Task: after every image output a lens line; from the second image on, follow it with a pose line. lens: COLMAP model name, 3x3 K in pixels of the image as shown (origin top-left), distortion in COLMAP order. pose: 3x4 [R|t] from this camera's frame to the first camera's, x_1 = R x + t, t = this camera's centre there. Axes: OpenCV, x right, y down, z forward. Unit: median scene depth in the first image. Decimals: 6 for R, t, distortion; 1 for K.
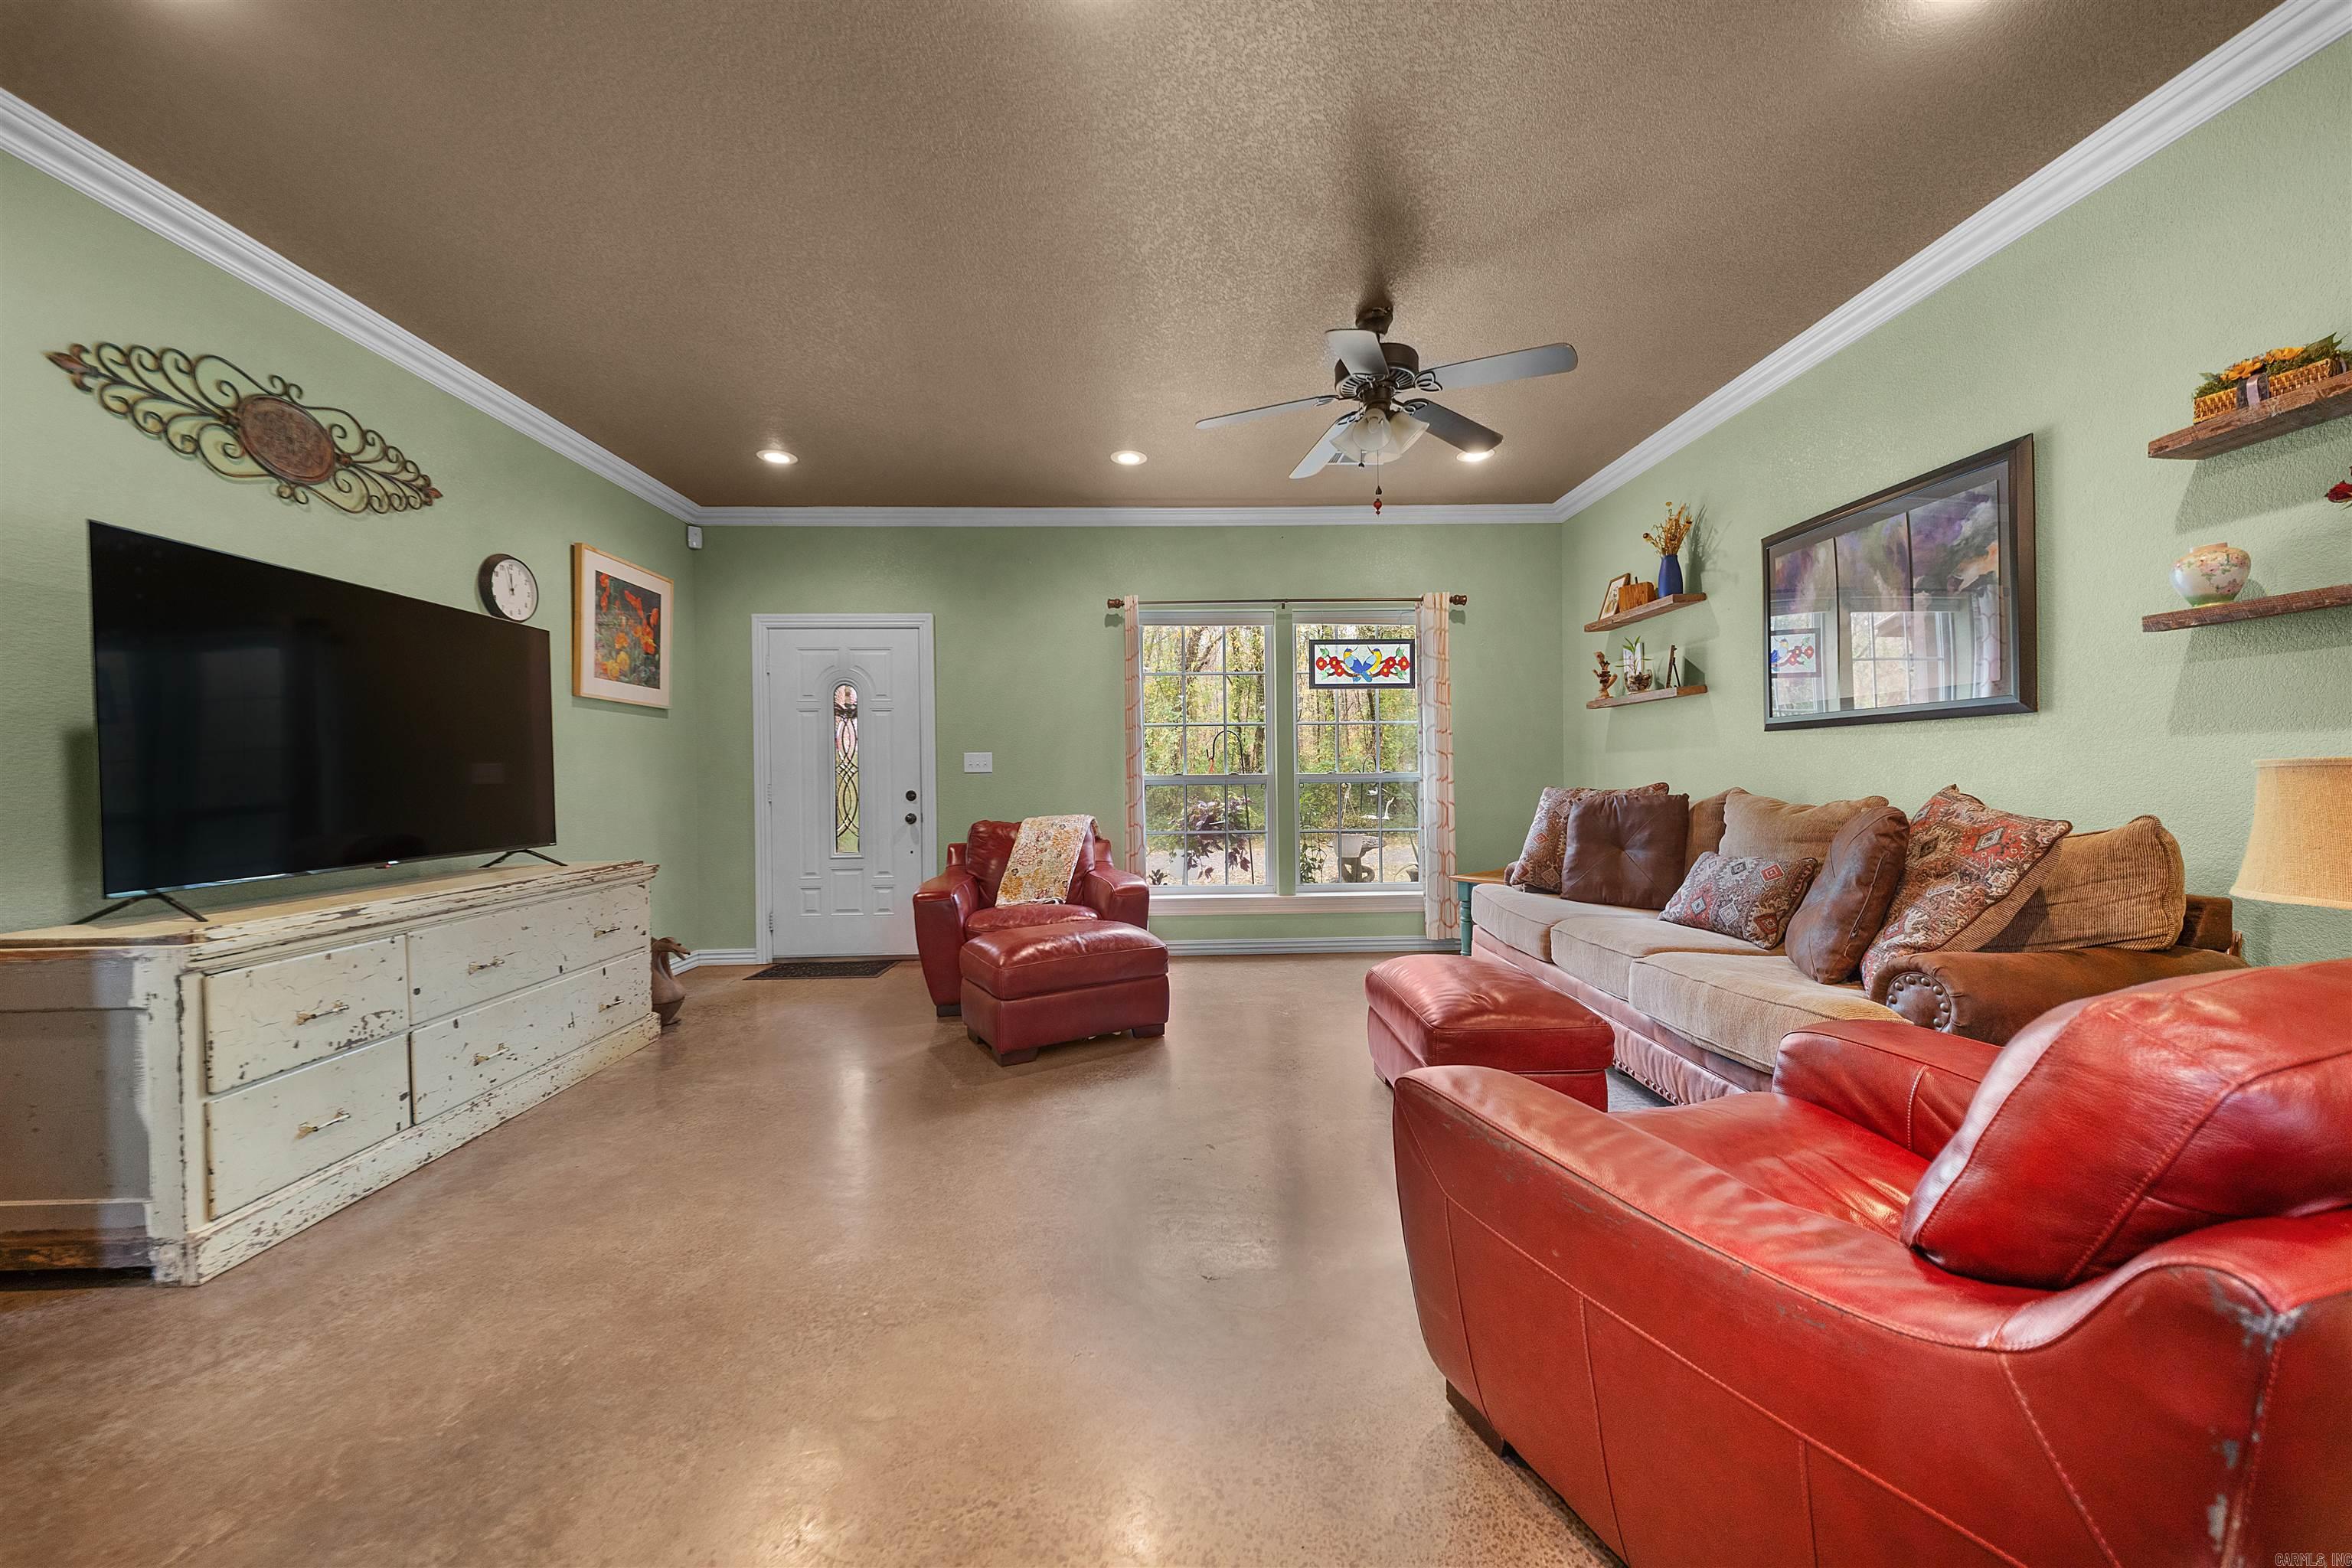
lens RADIAL K [[837.4, 0, 1171.2], [0, 837.4, 780.4], [0, 0, 1]] dist [0.009773, -0.006813]
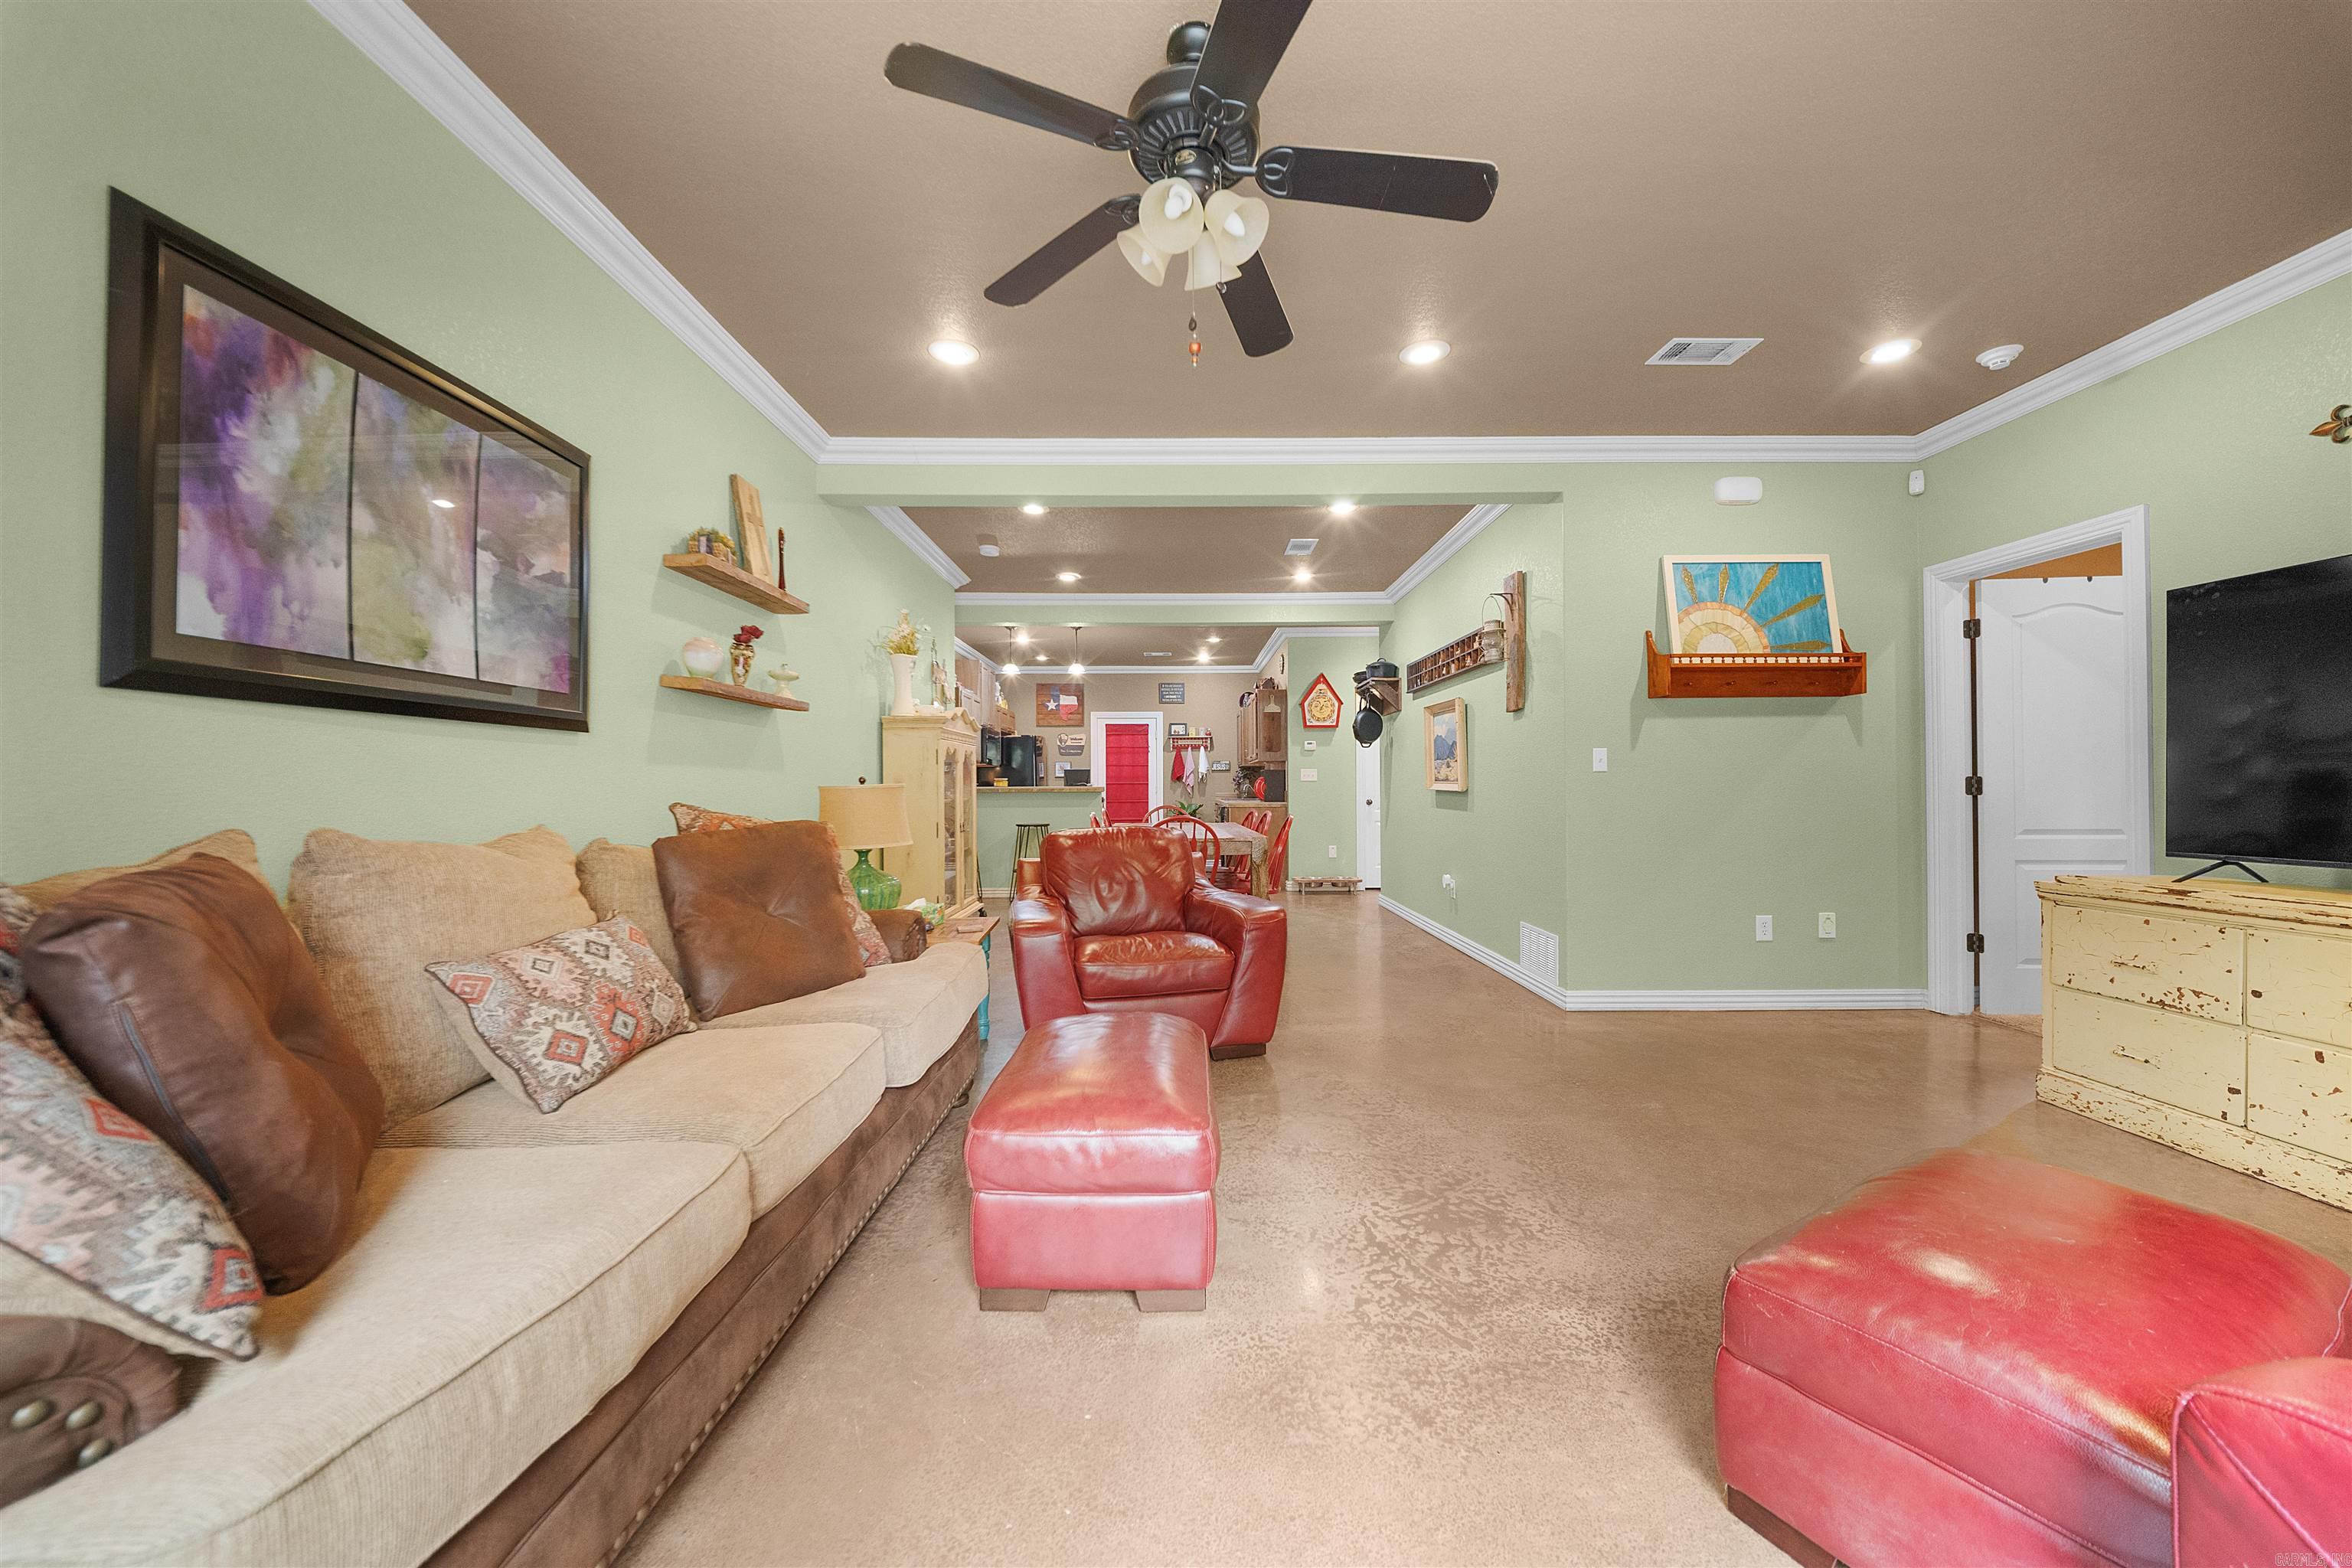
lens RADIAL K [[837.4, 0, 1189.3], [0, 837.4, 778.4], [0, 0, 1]] dist [0.009773, -0.006813]
pose [[-0.999787, 0.017423, 0.011032, 0.173950], [0.017348, 0.999826, -0.006854, -0.004240], [-0.011149, -0.006661, -0.999916, 1.148613]]
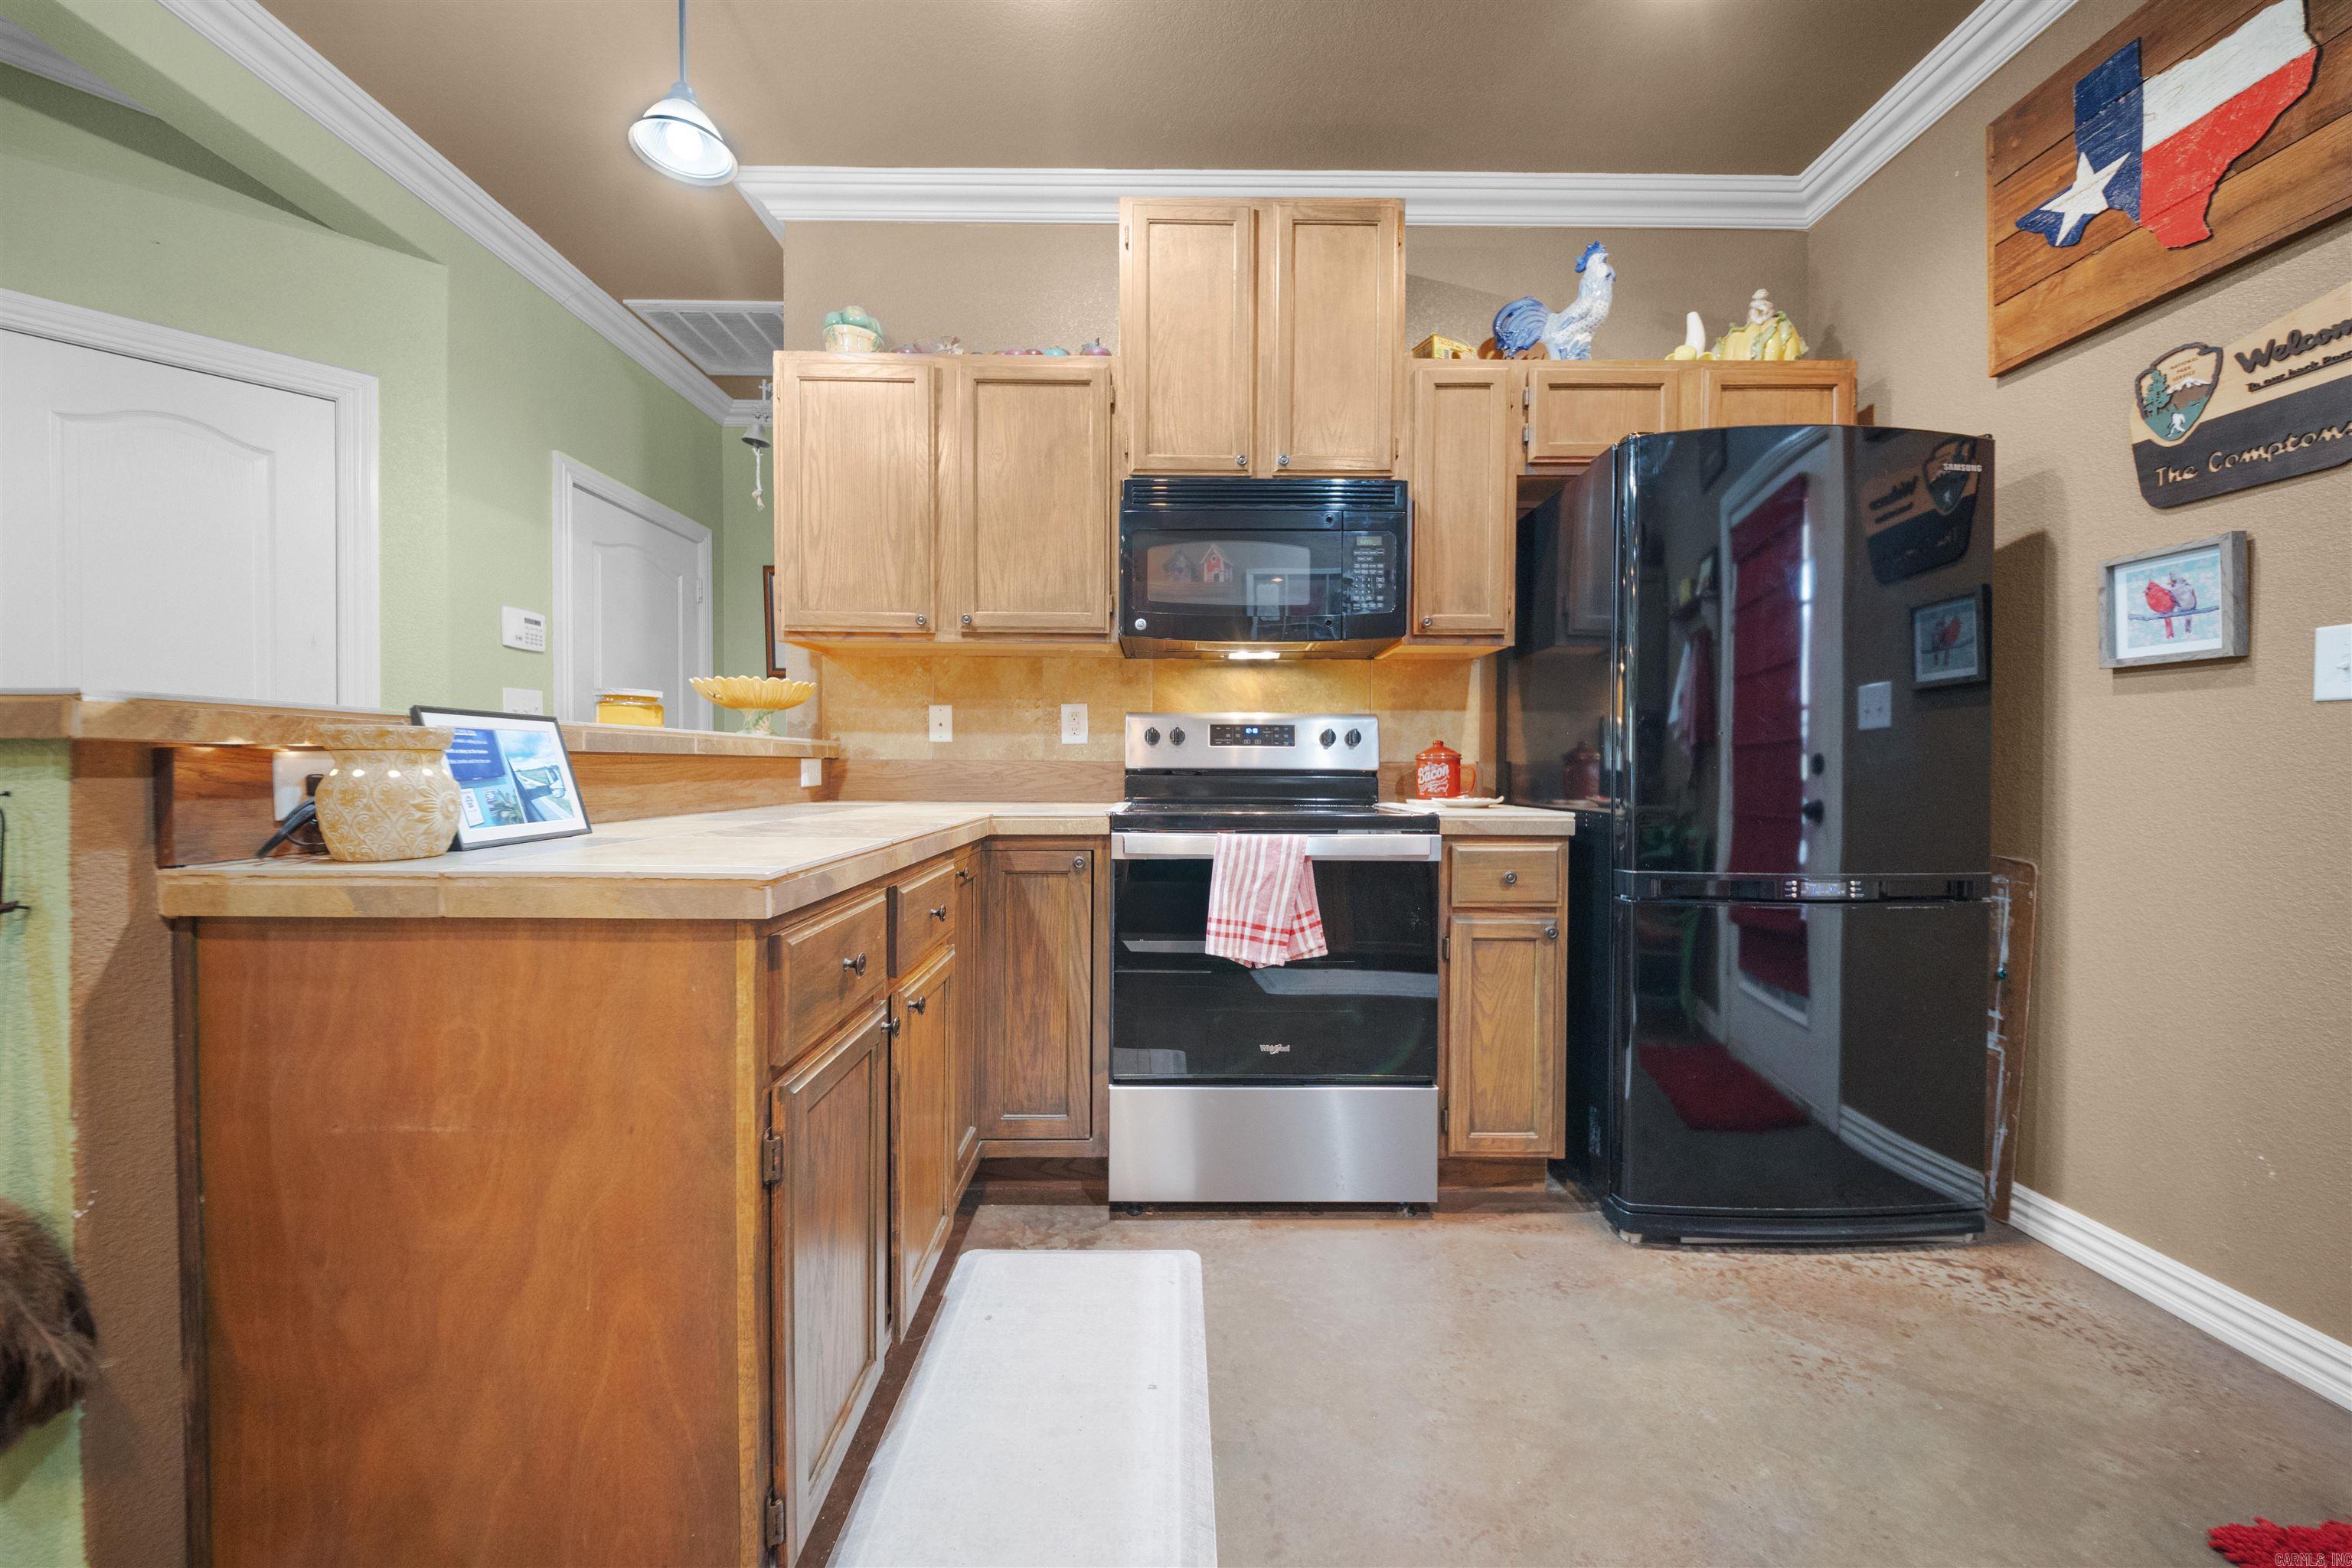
lens RADIAL K [[837.4, 0, 1187.1], [0, 837.4, 779.7], [0, 0, 1]] dist [0.009773, -0.006813]
pose [[0.012734, -0.007092, 0.999894, 0.227566], [0.000226, 0.999975, 0.007090, 0.017926], [-0.999919, 0.000136, 0.012735, -1.147941]]
